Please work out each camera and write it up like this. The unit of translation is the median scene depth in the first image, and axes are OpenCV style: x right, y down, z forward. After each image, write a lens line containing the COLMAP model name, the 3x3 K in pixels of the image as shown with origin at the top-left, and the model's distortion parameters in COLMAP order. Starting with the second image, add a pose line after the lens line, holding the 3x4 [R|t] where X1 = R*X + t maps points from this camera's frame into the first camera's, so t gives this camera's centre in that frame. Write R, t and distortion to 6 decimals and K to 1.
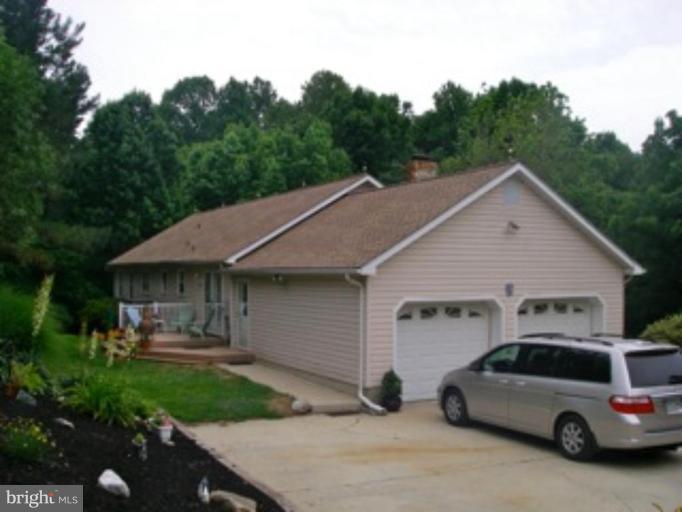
lens RADIAL K [[761.9, 0, 338.8], [0, 761.9, 259.9], [0, 0, 1]] dist [-0.155886, 0.000000]
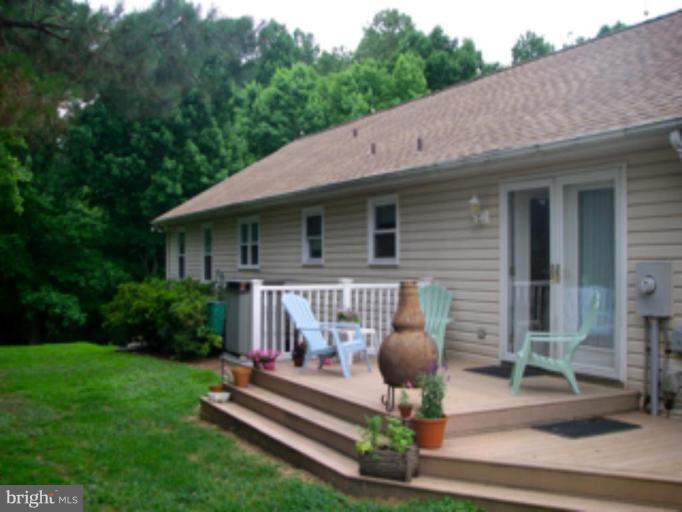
lens RADIAL K [[761.9, 0, 339.2], [0, 761.9, 253.9], [0, 0, 1]] dist [-0.155886, 0.000000]
pose [[0.999995, 0.000410, -0.003210, -0.112408], [-0.000403, 0.999998, 0.002115, 0.020119], [0.003211, -0.002113, 0.999993, 0.292732]]
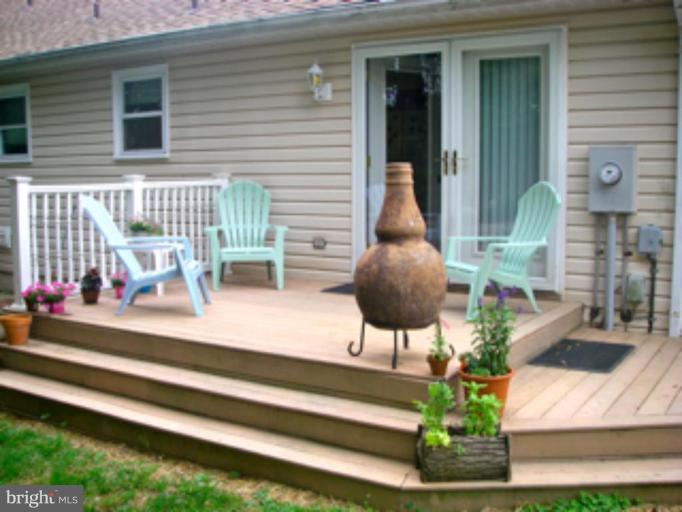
lens RADIAL K [[761.9, 0, 342.2], [0, 761.9, 250.9], [0, 0, 1]] dist [-0.155886, 0.000000]
pose [[0.864245, -0.053765, 0.500190, -0.142550], [-0.005156, 0.993274, 0.115676, 0.024052], [-0.503045, -0.102551, 0.858155, 0.342425]]
